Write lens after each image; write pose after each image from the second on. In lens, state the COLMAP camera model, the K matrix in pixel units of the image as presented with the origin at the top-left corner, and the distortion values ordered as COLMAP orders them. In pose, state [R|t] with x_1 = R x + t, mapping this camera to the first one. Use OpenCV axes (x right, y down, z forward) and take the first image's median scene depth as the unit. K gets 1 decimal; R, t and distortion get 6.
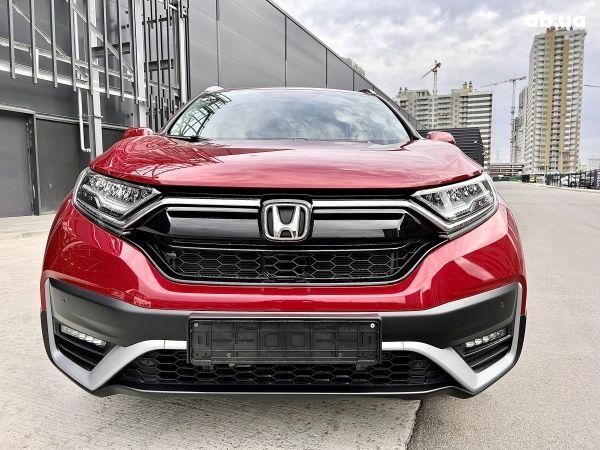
lens RADIAL K [[451.9, 0, 299.6], [0, 451.9, 224.1], [0, 0, 1]] dist [0.033651, -0.031202]
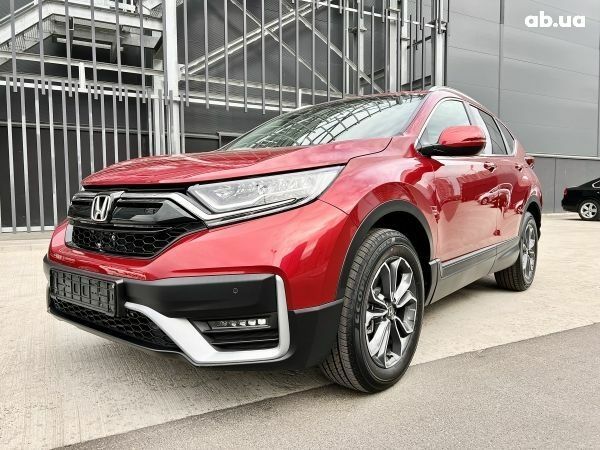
lens RADIAL K [[451.9, 0, 297.7], [0, 451.9, 227.4], [0, 0, 1]] dist [0.033651, -0.031202]
pose [[0.757139, 0.029297, -0.652597, 0.985330], [-0.048285, 0.998771, -0.011182, 0.027070], [0.651467, 0.039977, 0.757623, 0.230452]]
